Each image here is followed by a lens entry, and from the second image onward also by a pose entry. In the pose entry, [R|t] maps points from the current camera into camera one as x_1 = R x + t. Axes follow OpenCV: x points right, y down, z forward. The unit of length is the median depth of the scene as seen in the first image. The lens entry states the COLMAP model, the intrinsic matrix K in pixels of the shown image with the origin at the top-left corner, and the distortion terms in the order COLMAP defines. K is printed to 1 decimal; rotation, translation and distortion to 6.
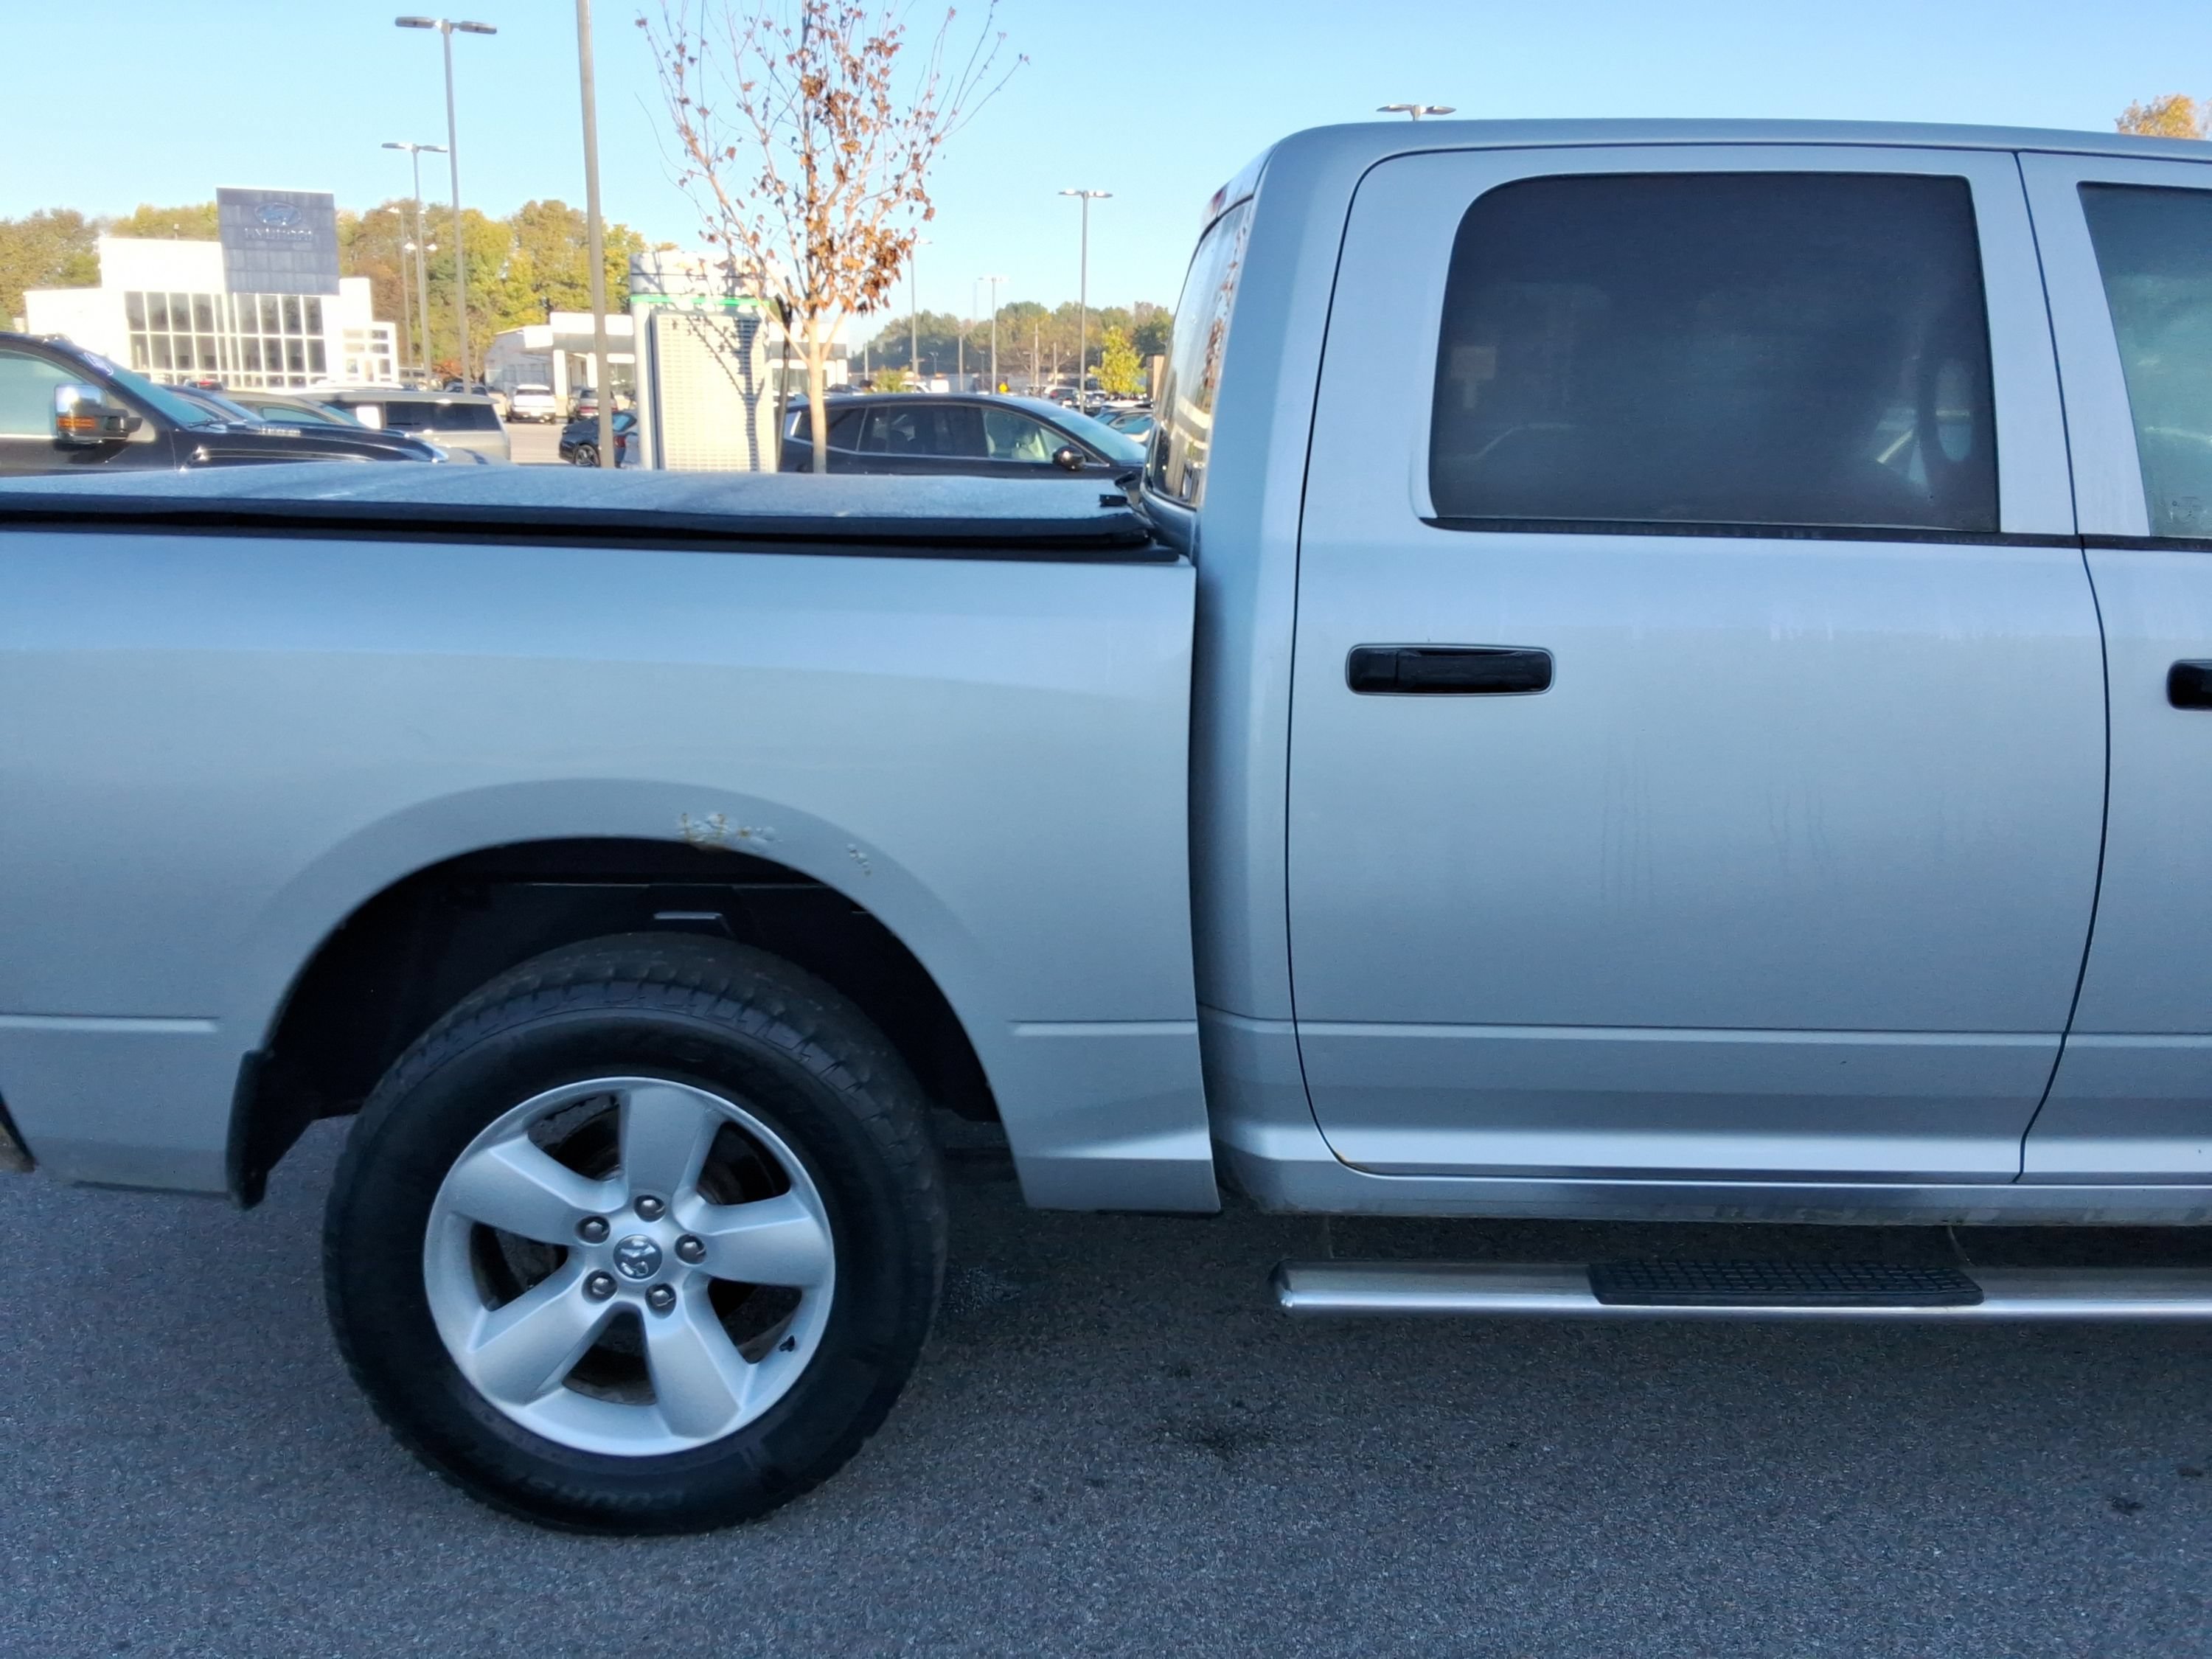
lens RADIAL K [[1789.0, 0, 1083.5], [0, 1789.0, 818.8], [0, 0, 1]] dist [0.107145, -0.160229]
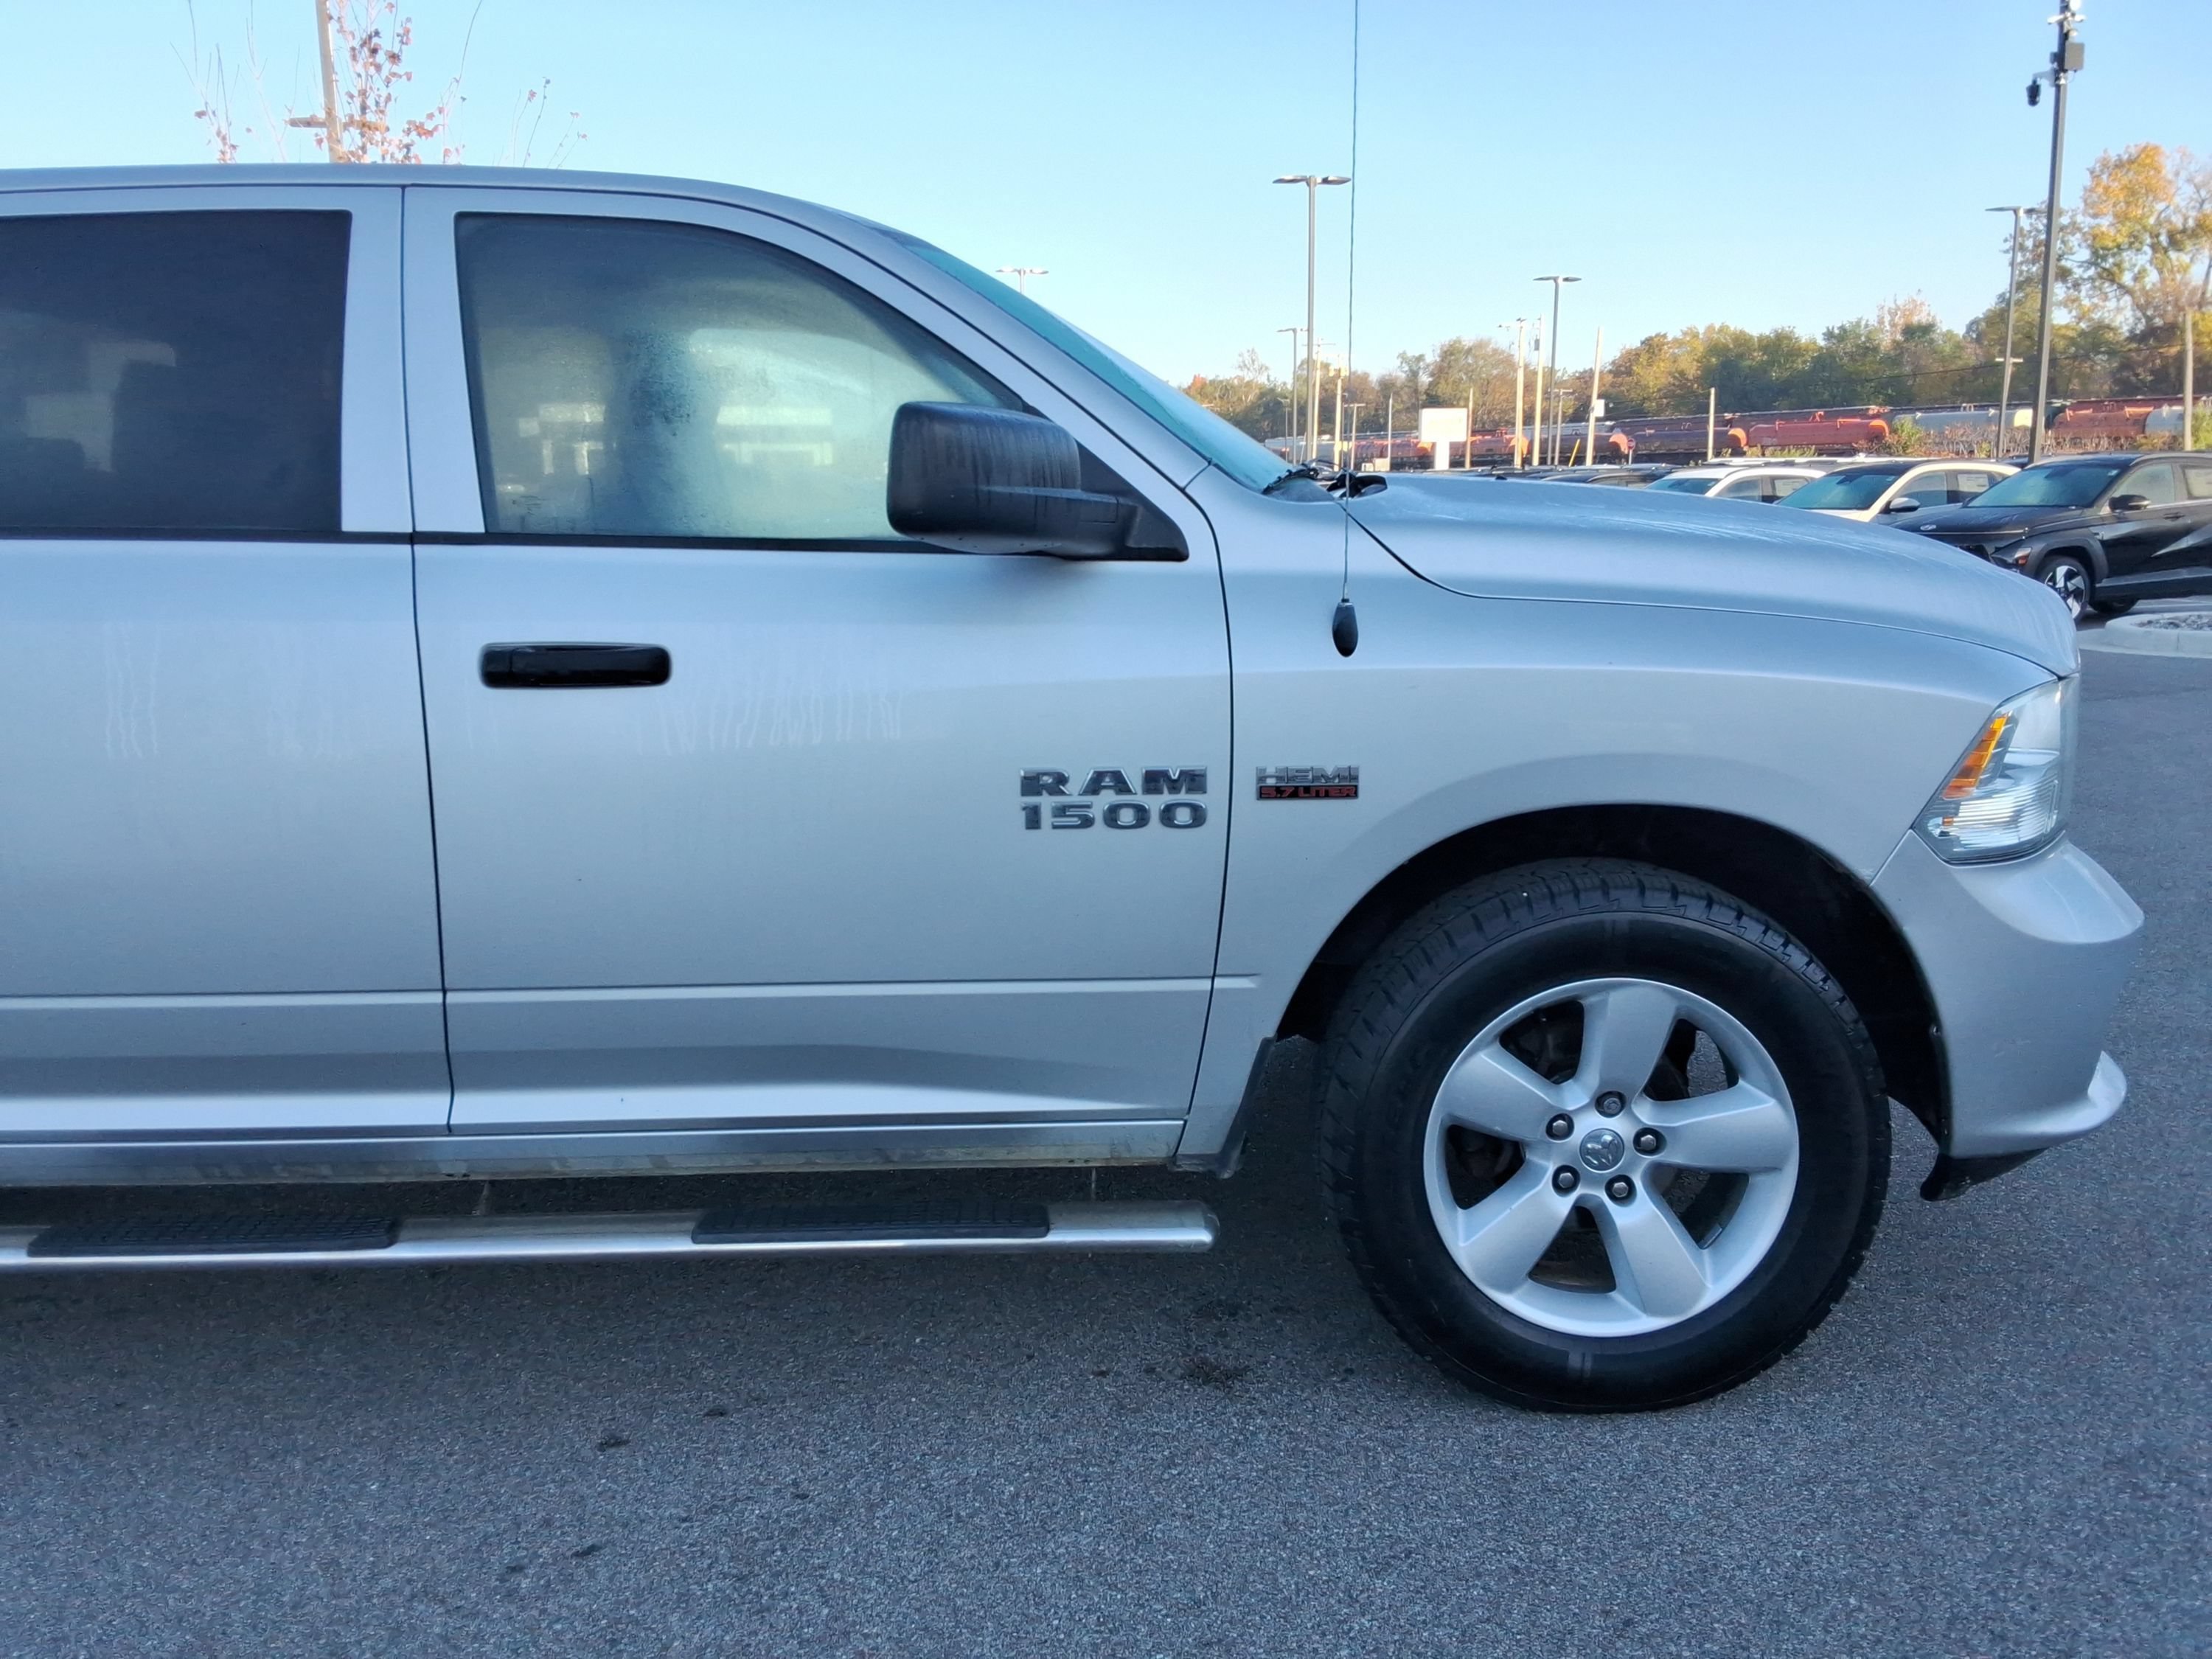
lens RADIAL K [[1789.0, 0, 1093.5], [0, 1789.0, 823.4], [0, 0, 1]] dist [0.107145, -0.160229]
pose [[0.999643, -0.026279, -0.004802, 0.868431], [0.026085, 0.998984, -0.036745, 0.063342], [0.005763, 0.036607, 0.999313, -0.072976]]
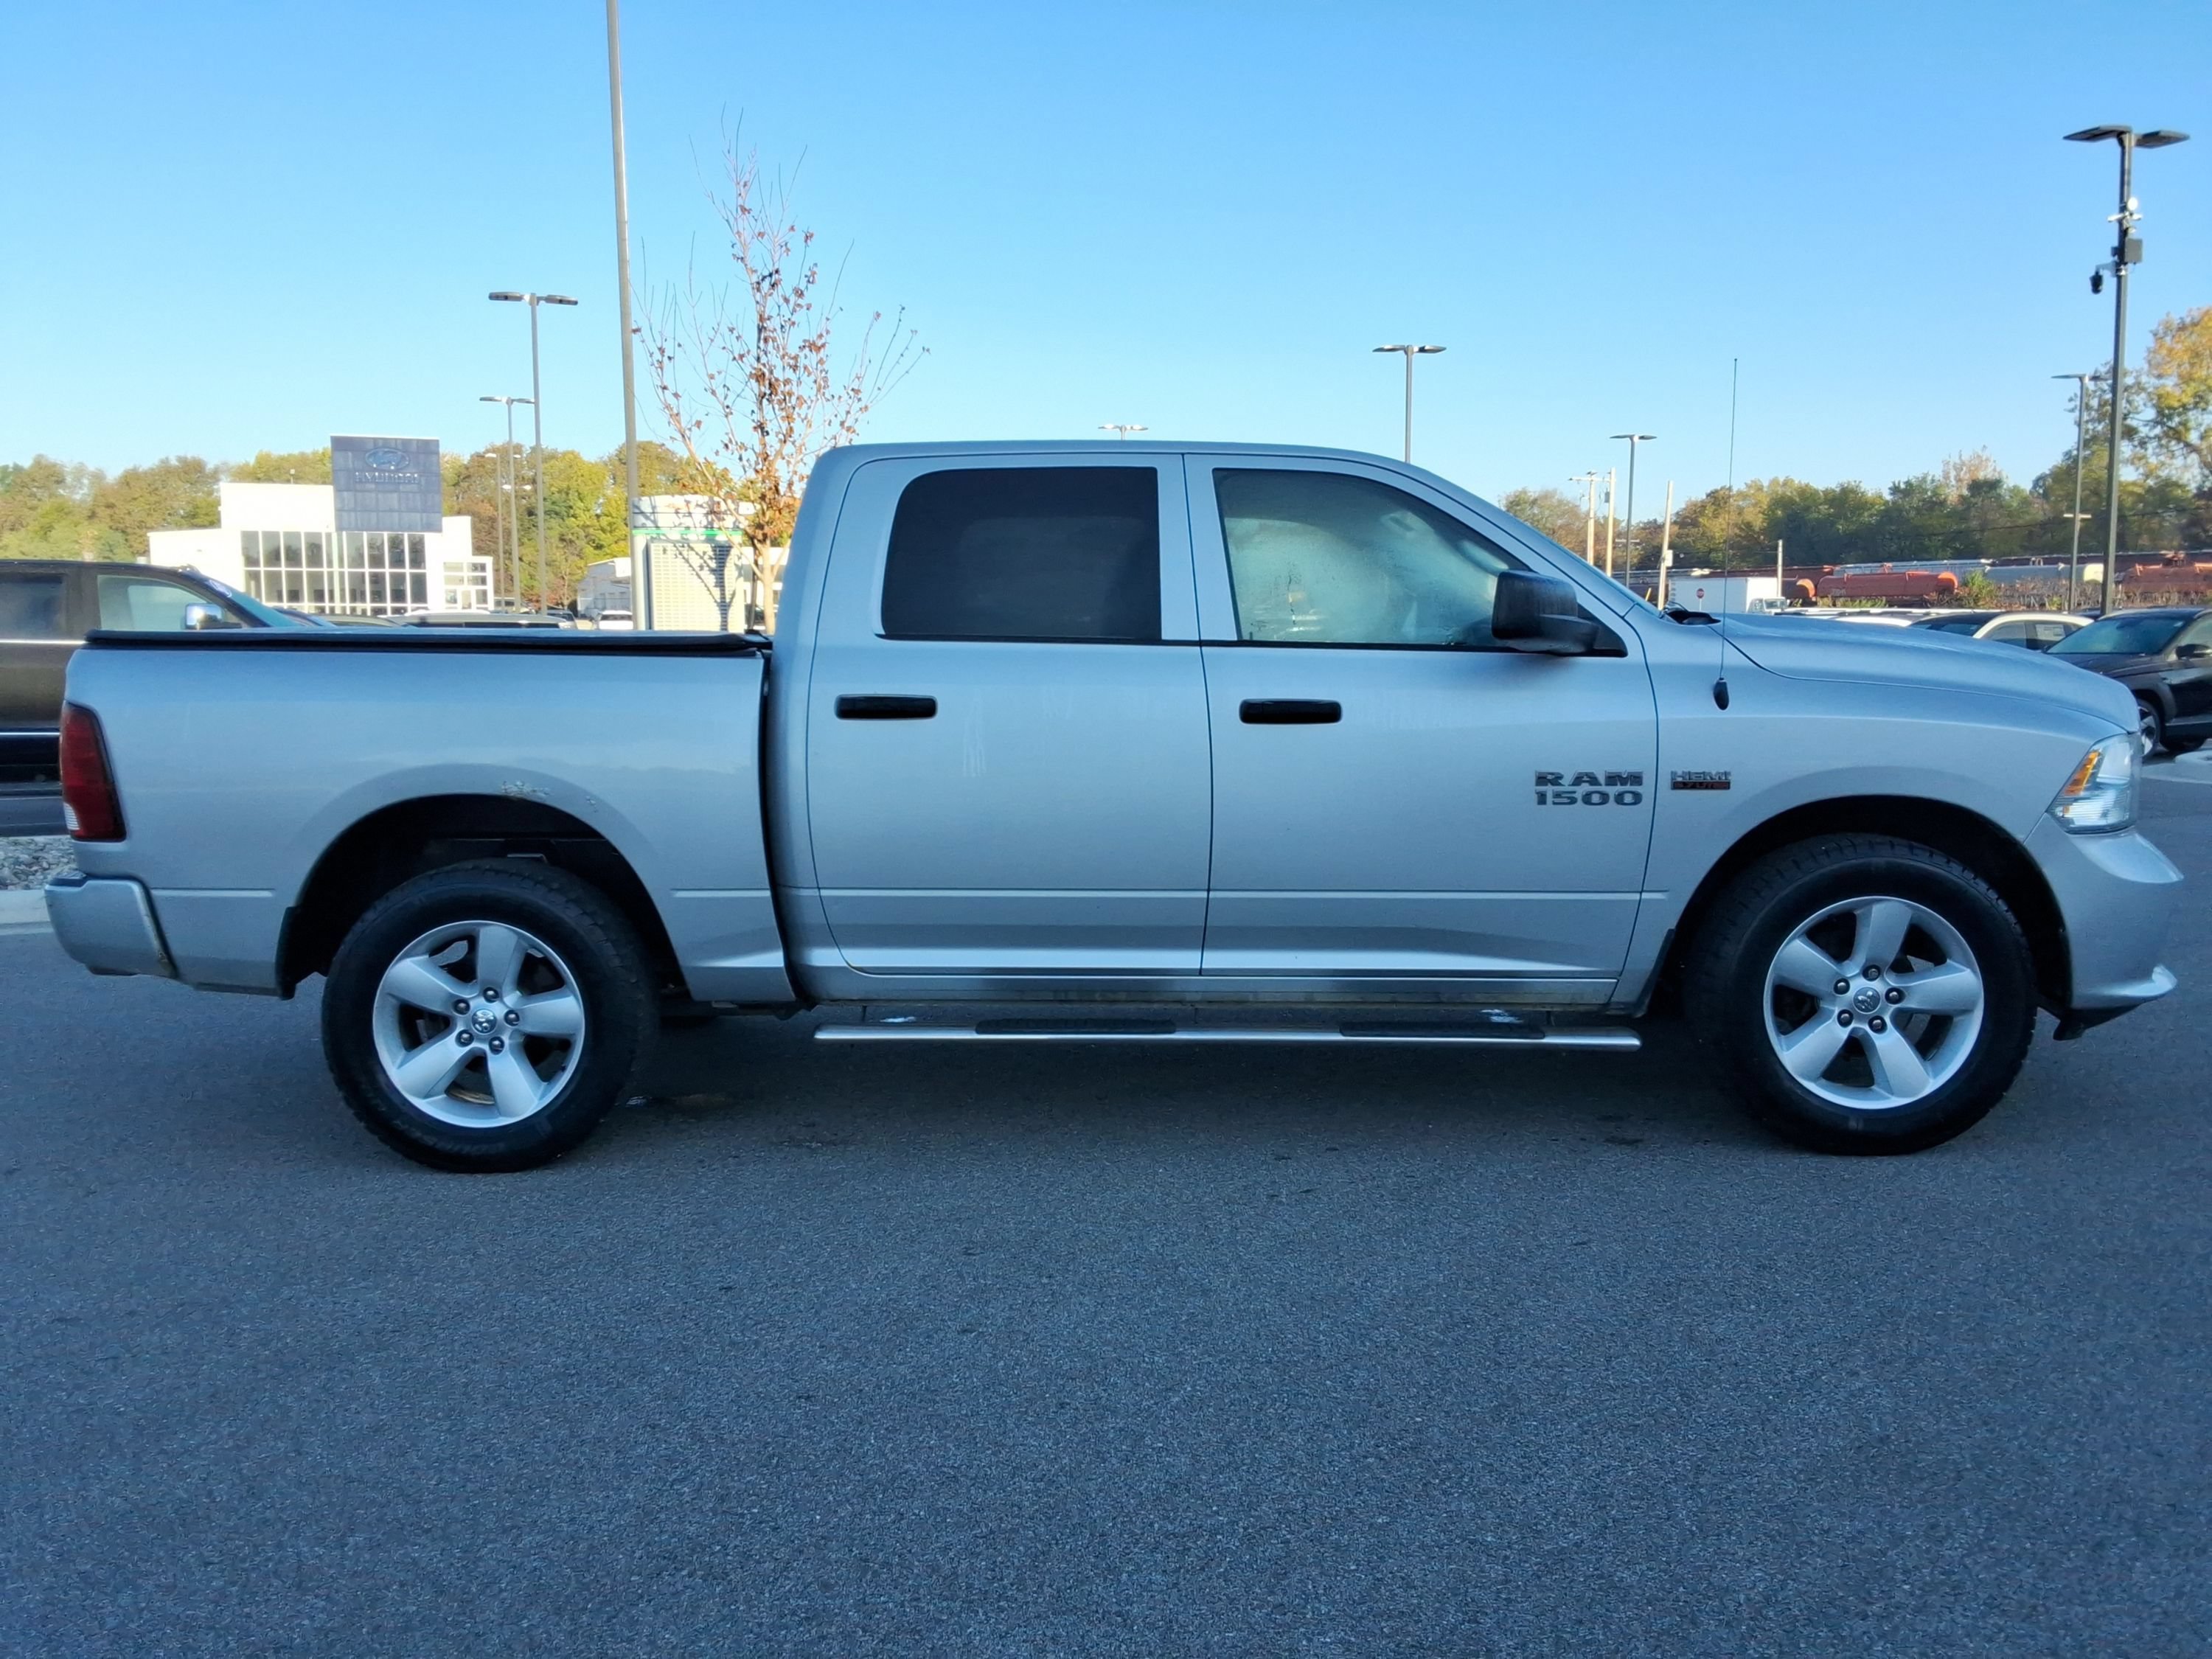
lens RADIAL K [[1789.0, 0, 1087.2], [0, 1789.0, 808.5], [0, 0, 1]] dist [0.107145, -0.160229]
pose [[0.999144, -0.011969, -0.039607, 0.451854], [0.007058, 0.992519, -0.121885, 0.246439], [0.040769, 0.121501, 0.991754, -0.866021]]
